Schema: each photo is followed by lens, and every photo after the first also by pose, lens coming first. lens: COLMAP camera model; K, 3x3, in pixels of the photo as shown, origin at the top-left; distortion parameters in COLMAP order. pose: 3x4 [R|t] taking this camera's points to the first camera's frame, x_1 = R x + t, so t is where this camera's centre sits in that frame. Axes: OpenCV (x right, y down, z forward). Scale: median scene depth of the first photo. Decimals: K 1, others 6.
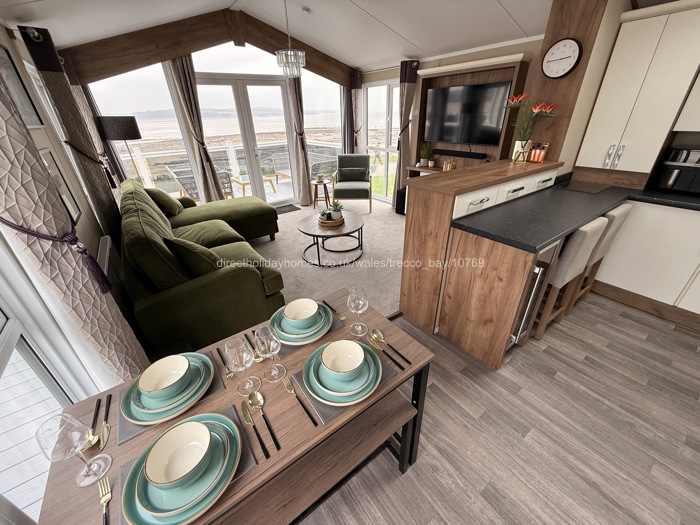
lens RADIAL K [[280.2, 0, 350.0], [0, 280.2, 262.5], [0, 0, 1]] dist [-0.000054, -0.000004]
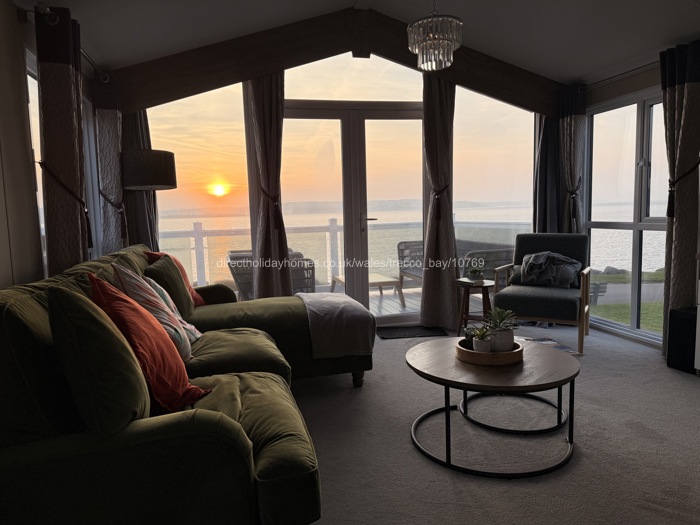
lens RADIAL K [[491.5, 0, 350.0], [0, 491.5, 262.5], [0, 0, 1]] dist [0.065506, -0.000657]
pose [[0.927720, 0.044963, -0.370560, 0.006451], [-0.177578, 0.926351, -0.332175, 0.004518], [0.328333, 0.373968, 0.867378, 0.221861]]
